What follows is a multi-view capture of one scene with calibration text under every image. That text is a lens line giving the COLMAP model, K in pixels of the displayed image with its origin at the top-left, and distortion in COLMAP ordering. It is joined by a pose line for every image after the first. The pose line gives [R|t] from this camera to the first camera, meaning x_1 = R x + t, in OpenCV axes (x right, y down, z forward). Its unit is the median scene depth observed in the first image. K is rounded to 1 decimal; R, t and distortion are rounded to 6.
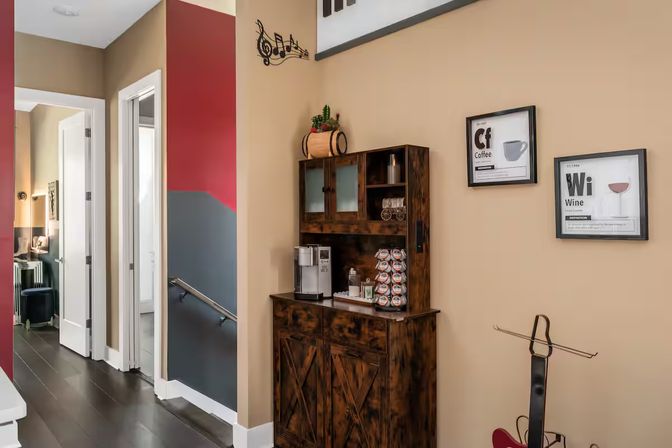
lens RADIAL K [[493.2, 0, 336.0], [0, 493.2, 224.0], [0, 0, 1]] dist [-0.002123, -0.001139]
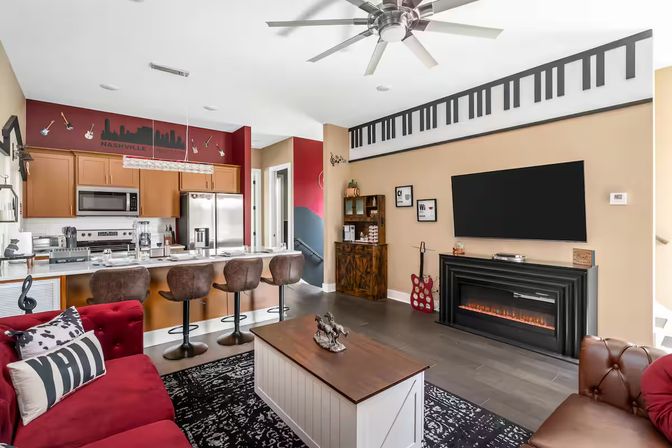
lens RADIAL K [[313.3, 0, 336.5], [0, 313.3, 217.7], [0, 0, 1]] dist [-0.000021, -0.000022]
pose [[0.999535, -0.000201, -0.030504, -0.073061], [-0.000143, 0.999937, -0.011264, 0.021627], [0.030505, 0.011263, 0.999471, -1.112543]]
